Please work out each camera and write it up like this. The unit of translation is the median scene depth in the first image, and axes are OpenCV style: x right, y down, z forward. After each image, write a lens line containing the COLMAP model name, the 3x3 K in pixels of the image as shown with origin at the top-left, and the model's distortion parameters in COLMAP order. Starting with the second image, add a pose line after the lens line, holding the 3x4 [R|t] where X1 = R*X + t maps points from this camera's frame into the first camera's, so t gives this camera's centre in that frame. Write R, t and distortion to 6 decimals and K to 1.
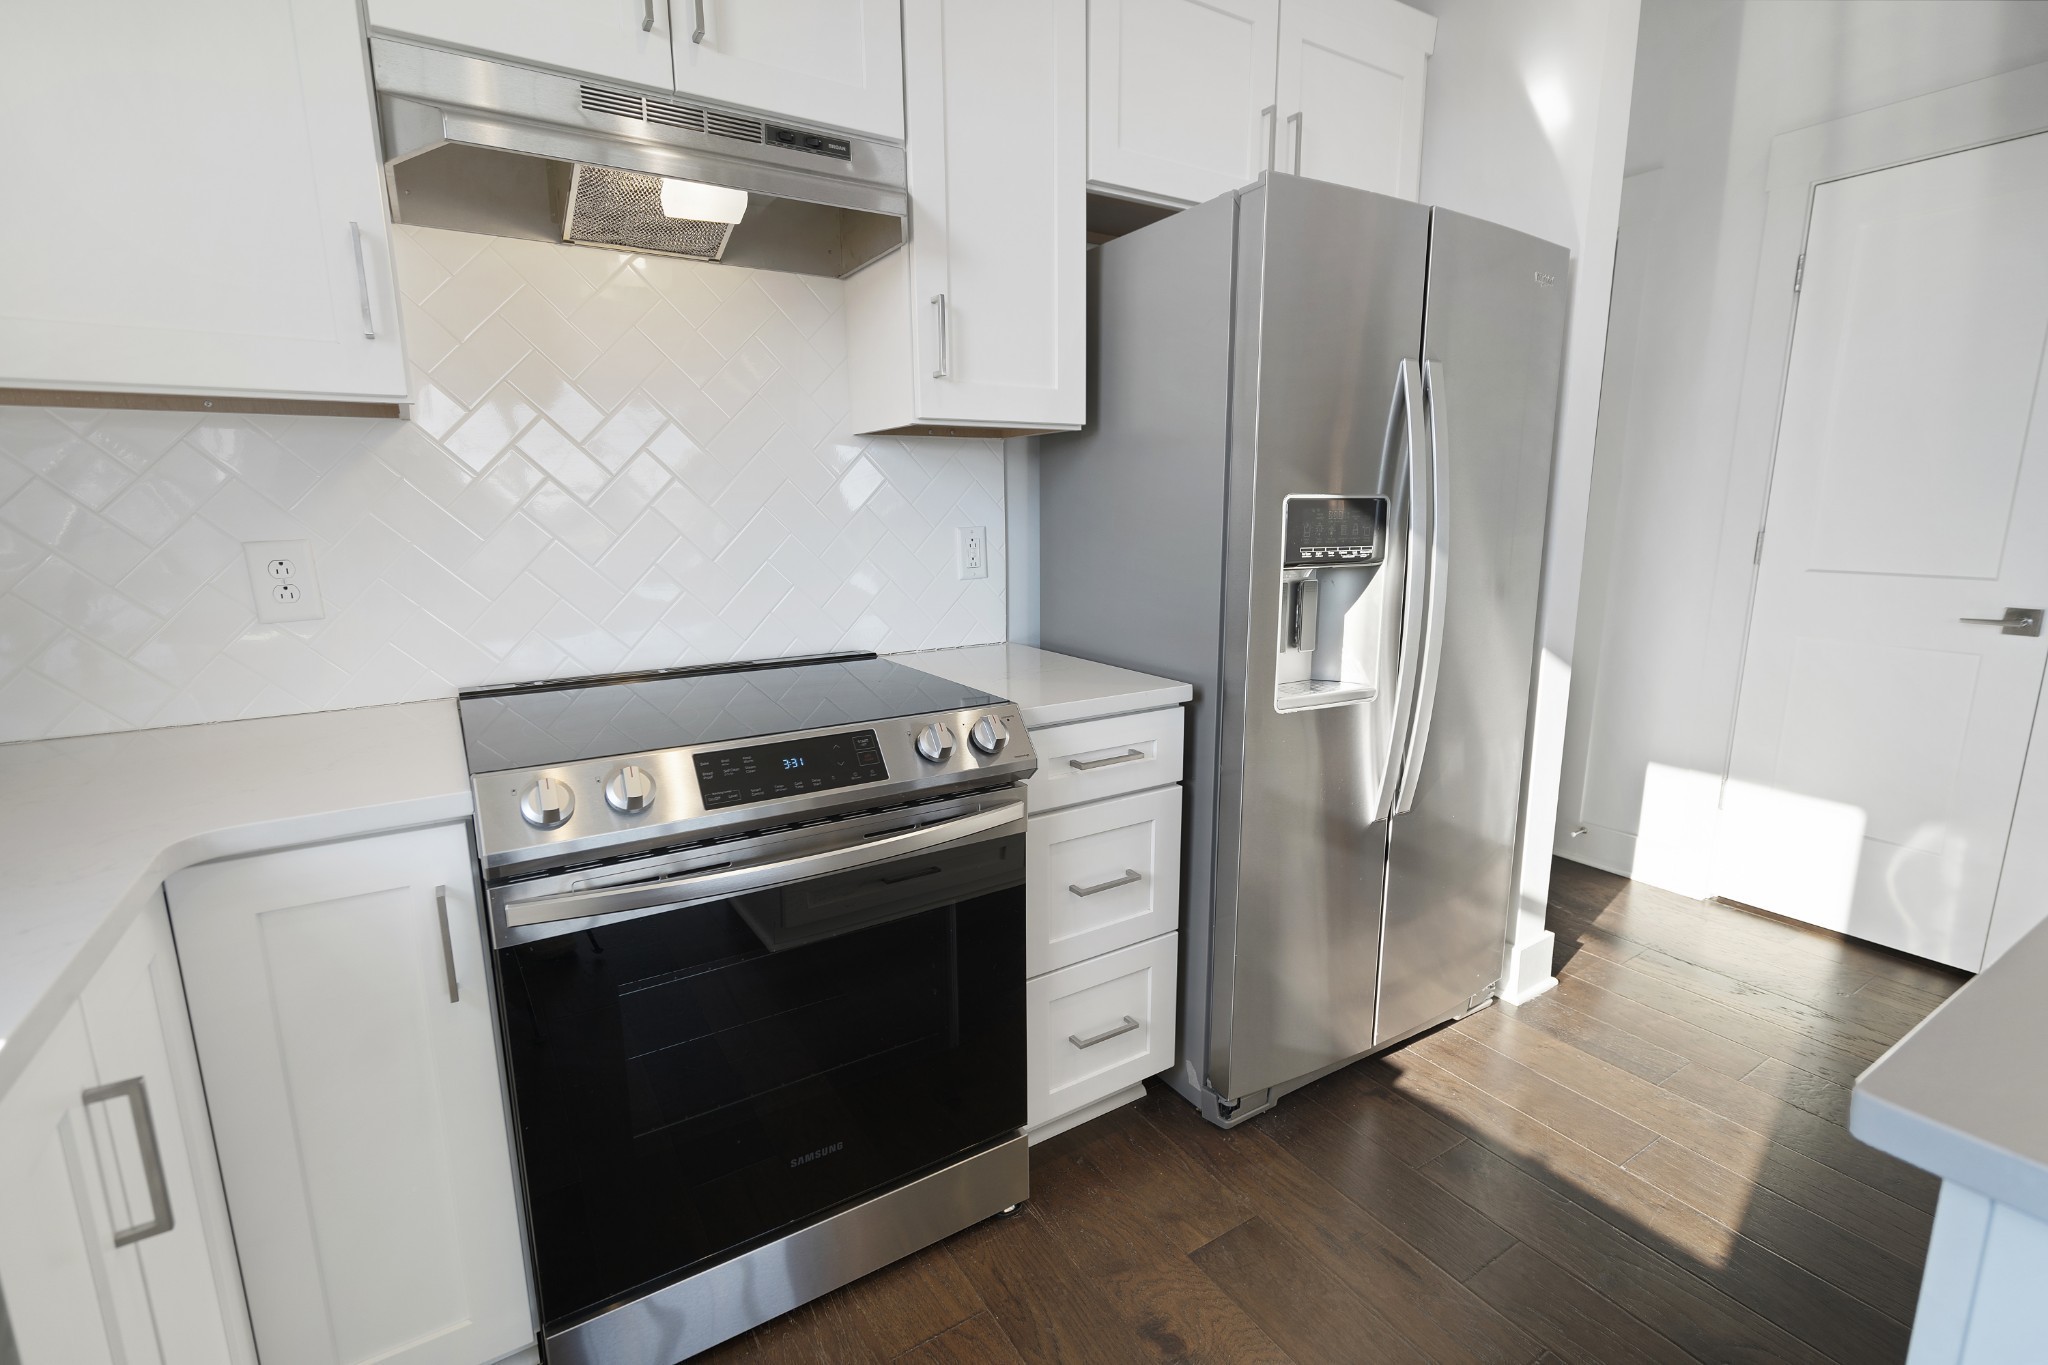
lens RADIAL K [[933.2, 0, 1028.5], [0, 933.2, 687.1], [0, 0, 1]] dist [-0.002211, -0.000235]
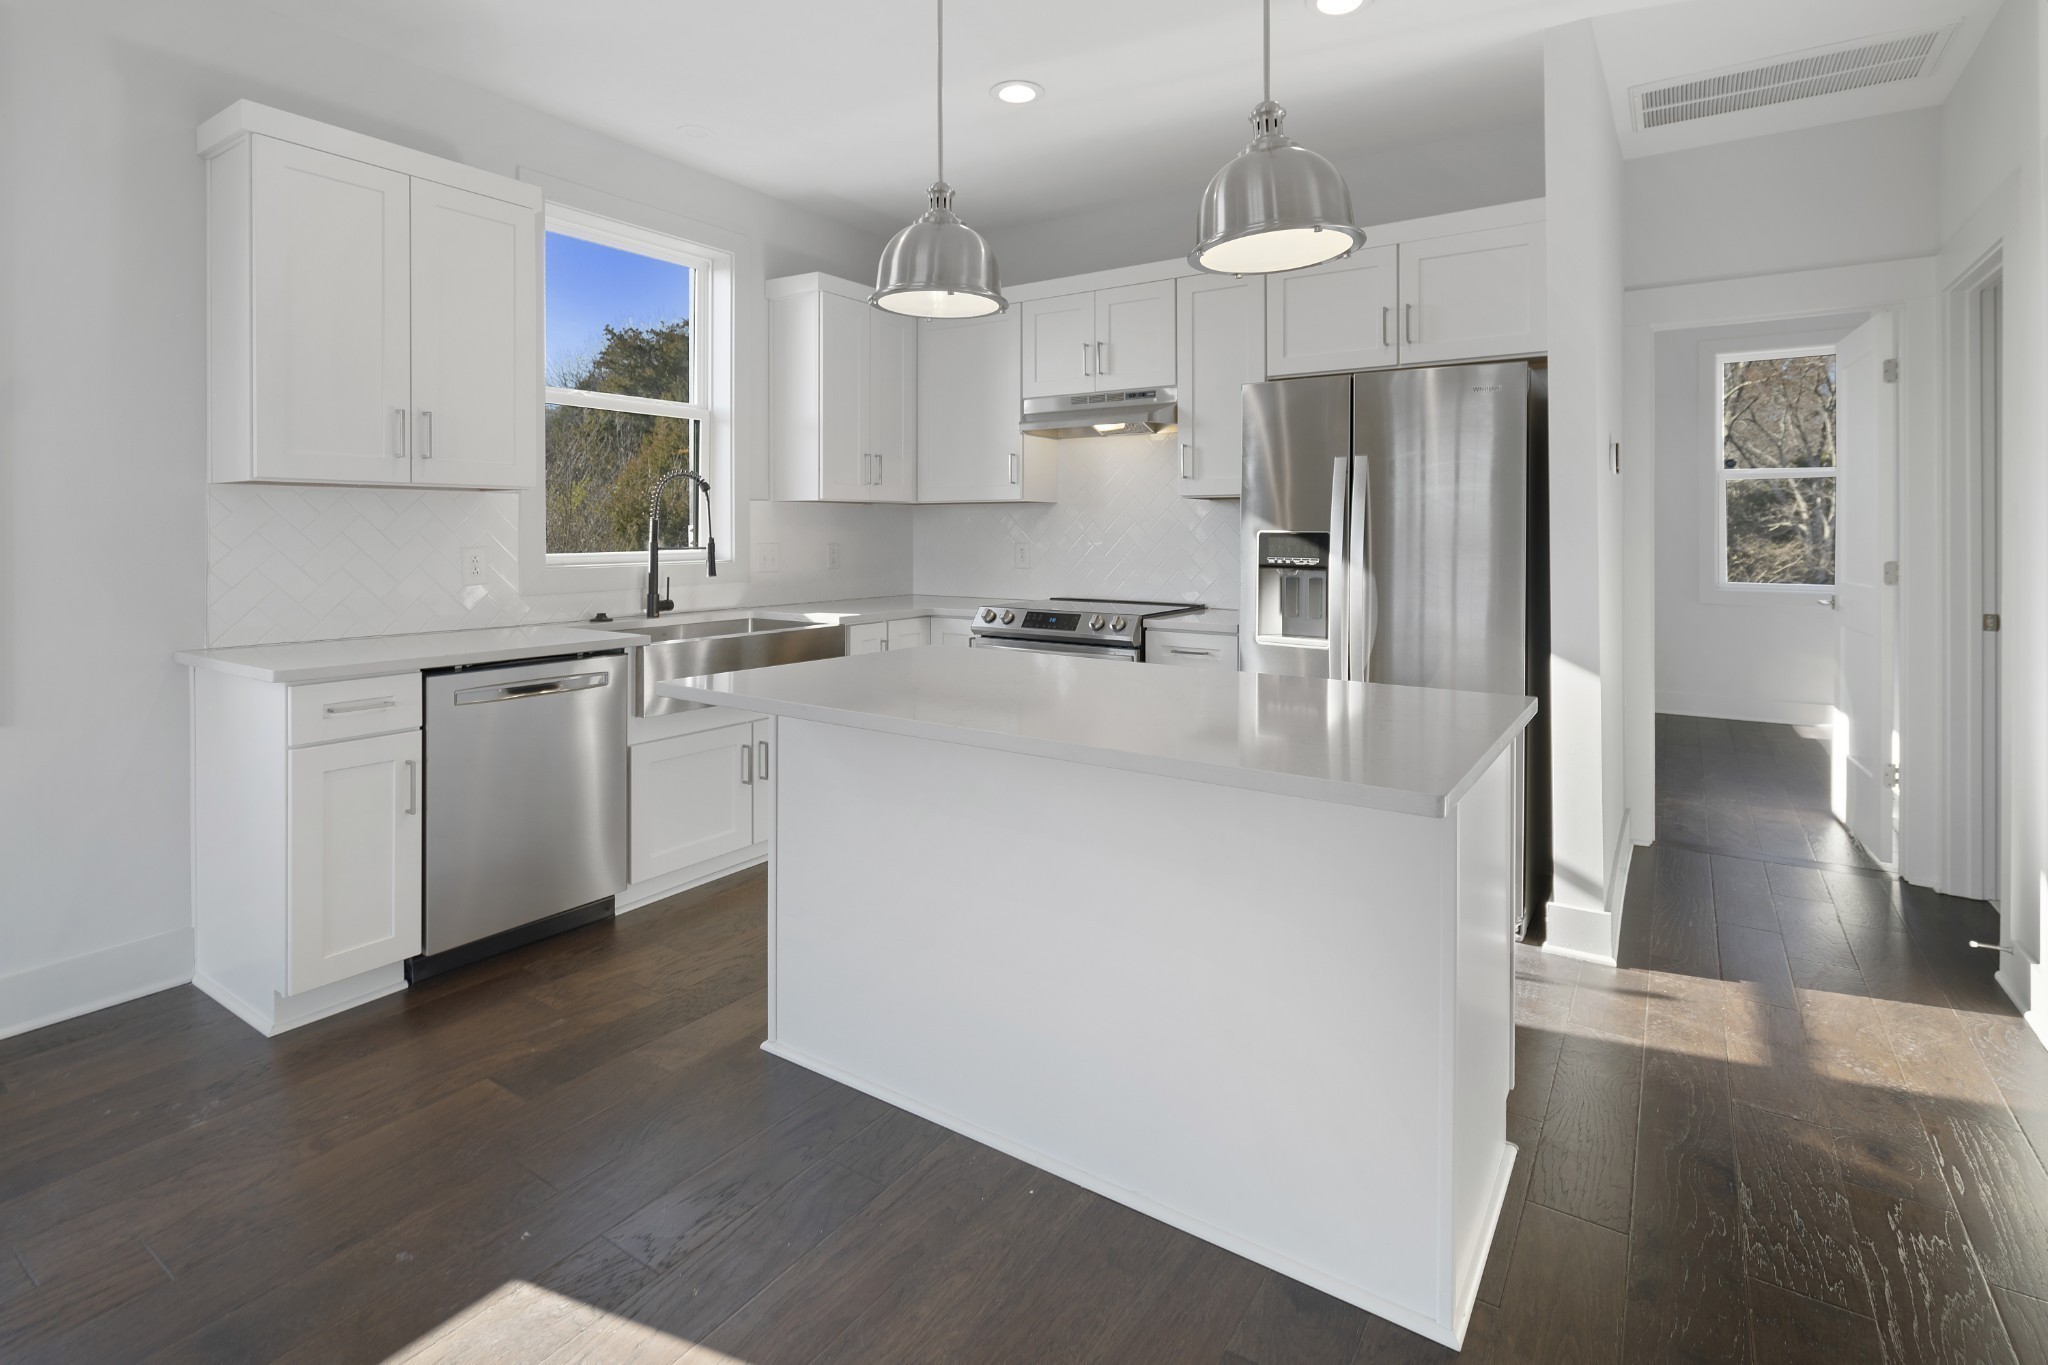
lens RADIAL K [[994.7, 0, 1022.2], [0, 994.7, 541.2], [0, 0, 1]] dist [-0.002446, 0.000235]
pose [[0.396306, 0.014612, -0.918002, 2.238357], [-0.182134, 0.981253, -0.063010, 0.046566], [0.899872, 0.192170, 0.391538, -0.304028]]
